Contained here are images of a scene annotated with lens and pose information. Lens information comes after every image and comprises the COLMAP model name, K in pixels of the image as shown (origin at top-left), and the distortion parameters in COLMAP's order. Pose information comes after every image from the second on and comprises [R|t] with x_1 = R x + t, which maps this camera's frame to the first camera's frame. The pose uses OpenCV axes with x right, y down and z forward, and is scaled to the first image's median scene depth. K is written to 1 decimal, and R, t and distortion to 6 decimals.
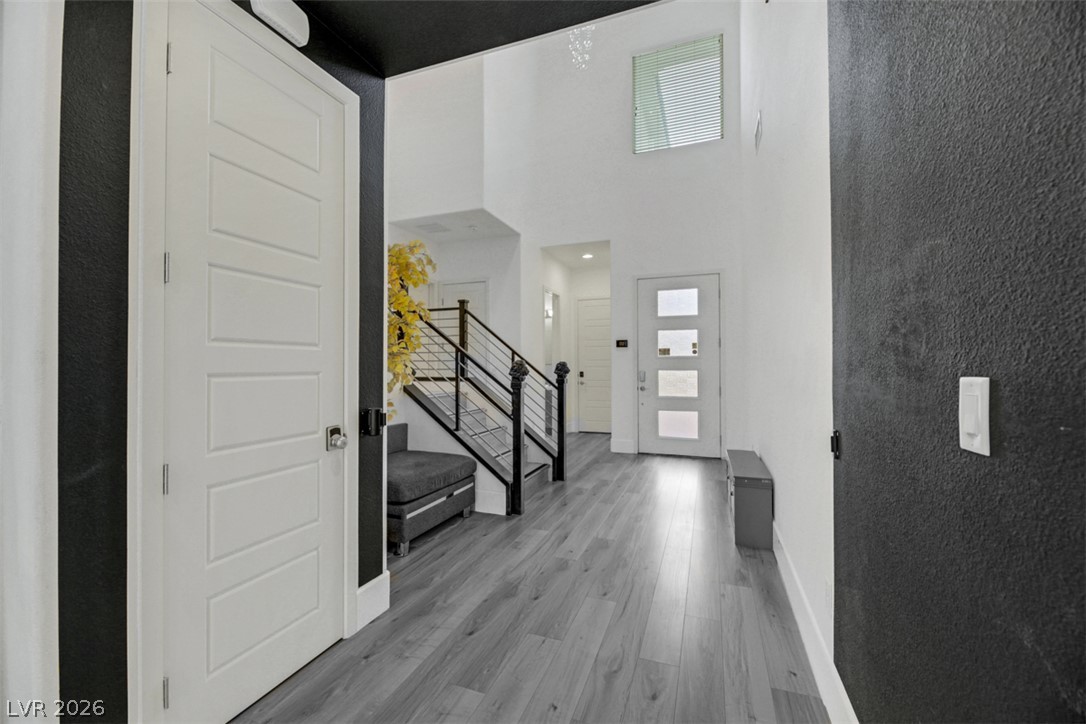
lens RADIAL K [[441.8, 0, 548.6], [0, 441.8, 361.7], [0, 0, 1]] dist [-0.002365, -0.001433]
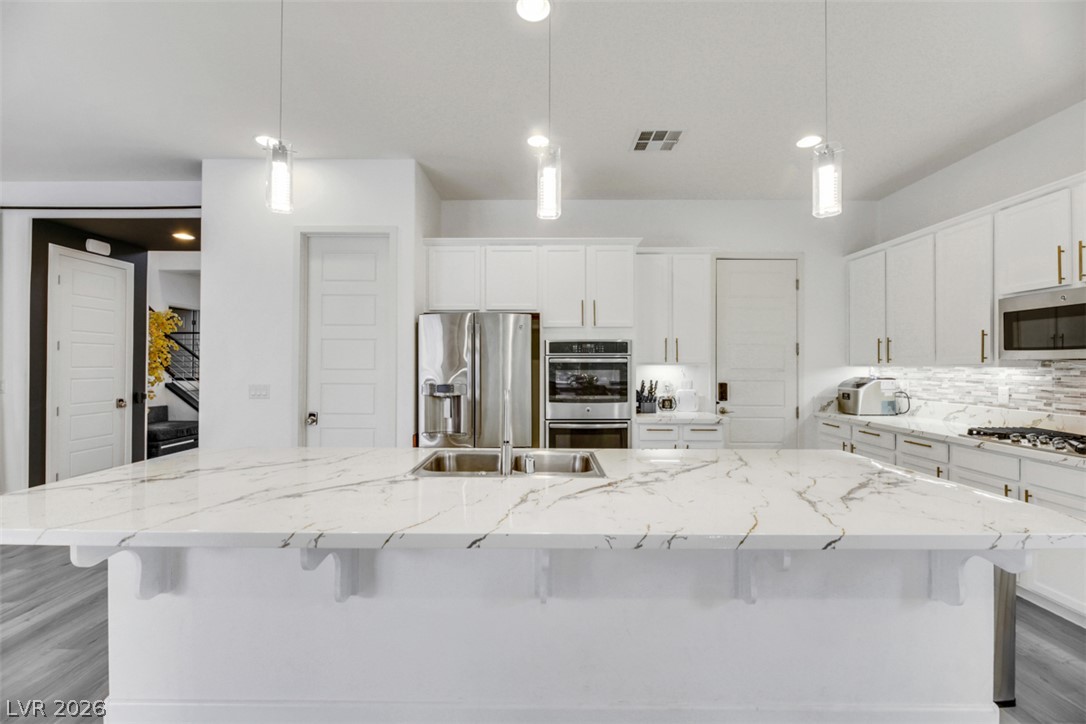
lens RADIAL K [[441.8, 0, 539.4], [0, 441.8, 361.6], [0, 0, 1]] dist [-0.002365, -0.001433]
pose [[0.941985, 0.009448, 0.335522, 0.377975], [-0.010614, 0.999942, 0.001640, -0.039149], [-0.335487, -0.005106, 0.942031, -0.888063]]
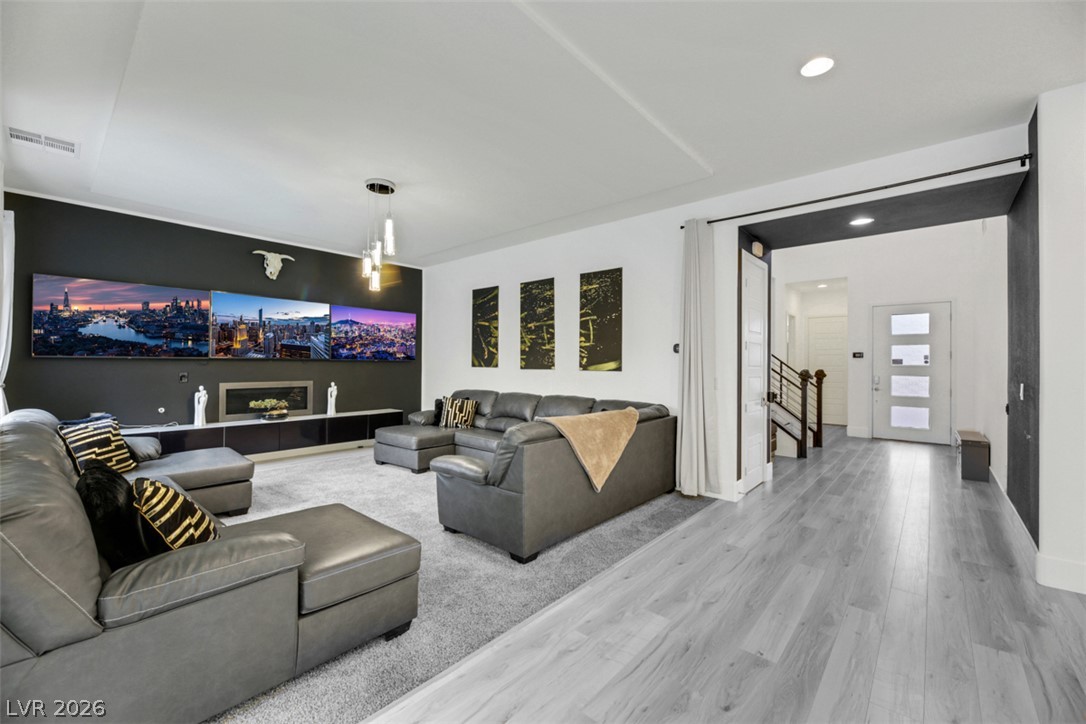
lens RADIAL K [[441.8, 0, 541.1], [0, 441.8, 359.7], [0, 0, 1]] dist [-0.002365, -0.001433]
pose [[0.930068, 0.007800, -0.367303, -0.299803], [-0.007840, 0.999968, 0.001382, -0.027470], [0.367303, 0.001594, 0.930100, -0.753384]]
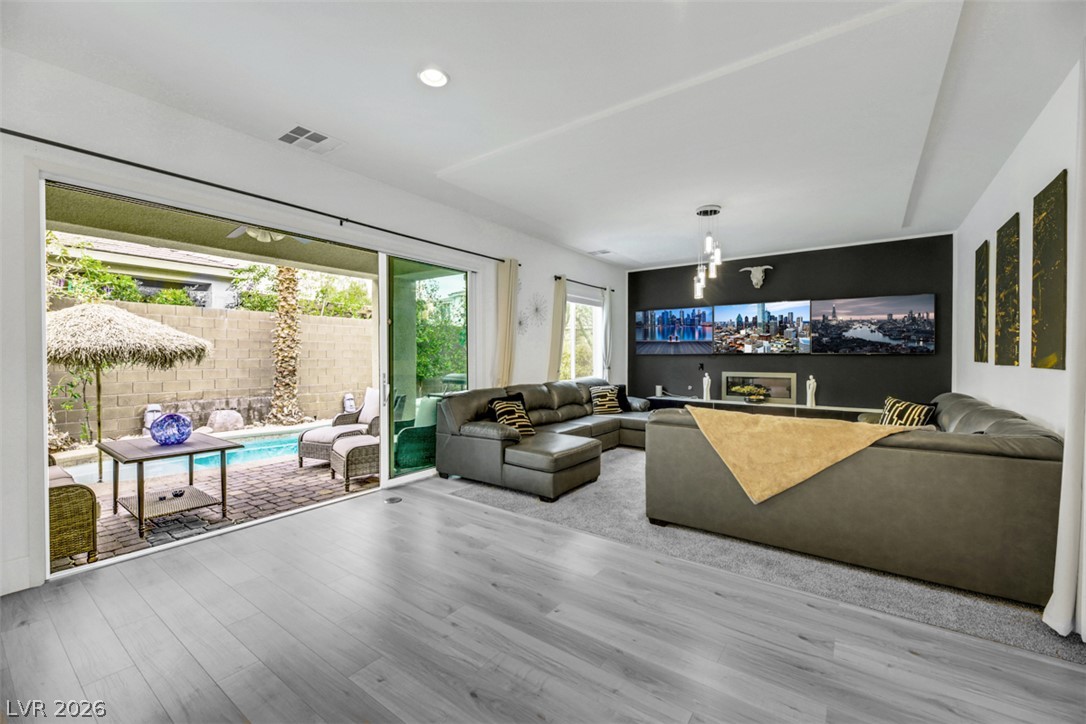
lens RADIAL K [[441.8, 0, 543.0], [0, 441.8, 363.4], [0, 0, 1]] dist [-0.002365, -0.001433]
pose [[-0.275854, 0.020594, -0.960979, 0.198013], [0.007570, 0.999786, 0.019252, -0.023658], [0.961170, -0.001964, -0.275951, -0.167418]]
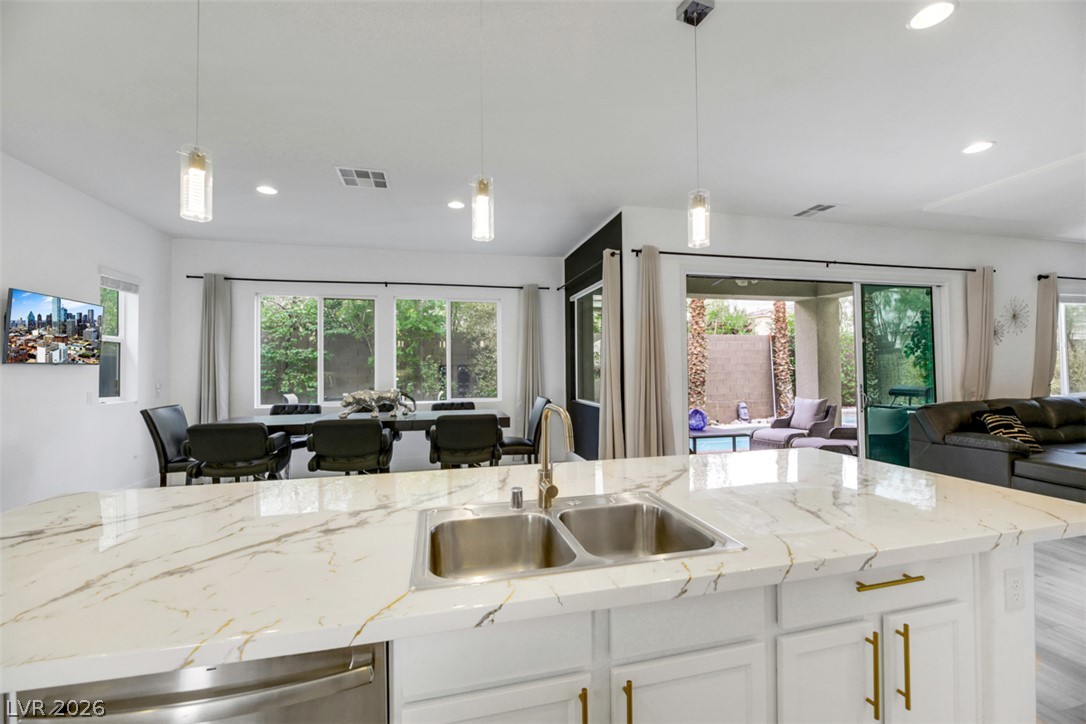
lens RADIAL K [[441.8, 0, 543.4], [0, 441.8, 363.0], [0, 0, 1]] dist [-0.002365, -0.001433]
pose [[-0.835448, 0.006305, -0.549533, 0.646949], [0.018716, 0.999681, -0.016984, -0.036640], [0.549250, -0.024474, -0.835300, -0.259876]]
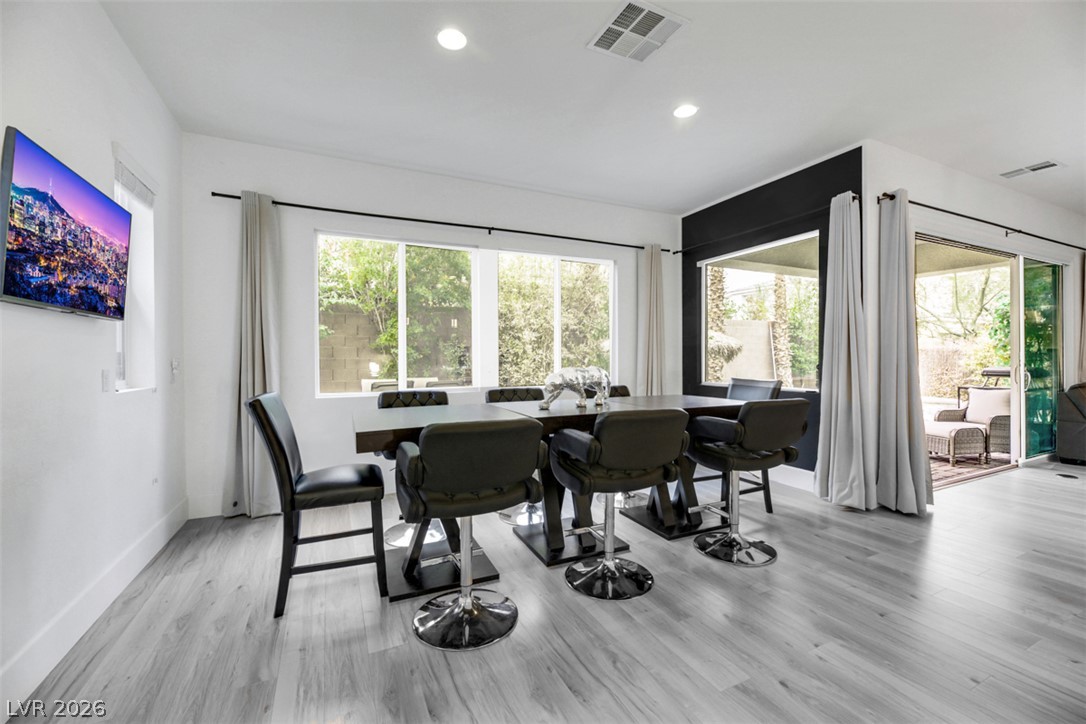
lens RADIAL K [[441.8, 0, 540.0], [0, 441.8, 362.0], [0, 0, 1]] dist [-0.002365, -0.001433]
pose [[-0.705227, 0.016455, -0.708791, 0.918707], [0.015192, 0.999852, 0.008097, -0.018022], [0.708819, -0.005057, -0.705373, -0.806671]]
